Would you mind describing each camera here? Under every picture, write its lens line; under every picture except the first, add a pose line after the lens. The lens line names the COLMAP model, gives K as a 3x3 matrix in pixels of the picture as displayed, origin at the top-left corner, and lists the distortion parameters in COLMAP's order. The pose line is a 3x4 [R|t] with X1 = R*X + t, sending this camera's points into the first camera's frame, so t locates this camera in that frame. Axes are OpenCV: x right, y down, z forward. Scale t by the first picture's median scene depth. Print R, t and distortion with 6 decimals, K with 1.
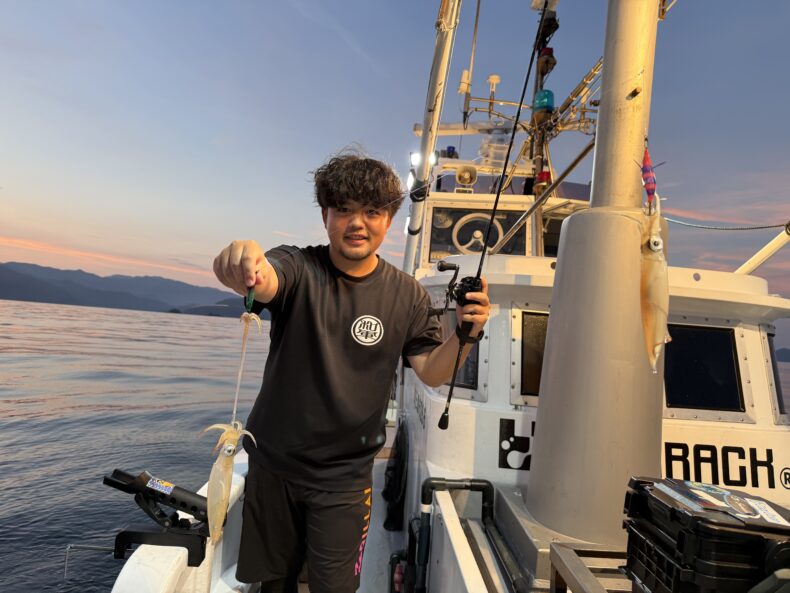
lens RADIAL K [[564.5, 0, 401.3], [0, 564.5, 298.1], [0, 0, 1]] dist [-0.007409, -0.016445]
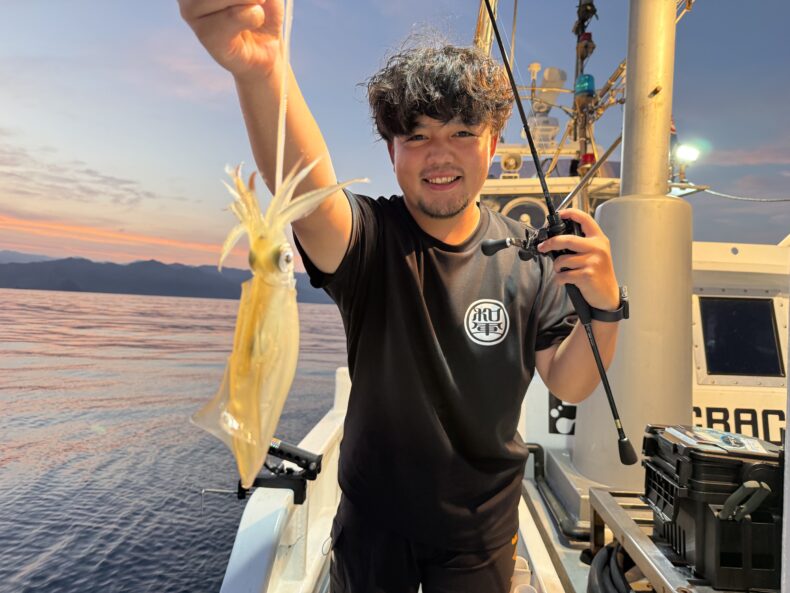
lens RADIAL K [[564.5, 0, 394.4], [0, 564.5, 293.0], [0, 0, 1]] dist [-0.007409, -0.016445]
pose [[0.993340, -0.043603, -0.106648, 0.001944], [0.045642, 0.998817, 0.016752, -0.006326], [0.105791, -0.021508, 0.994156, -0.125707]]
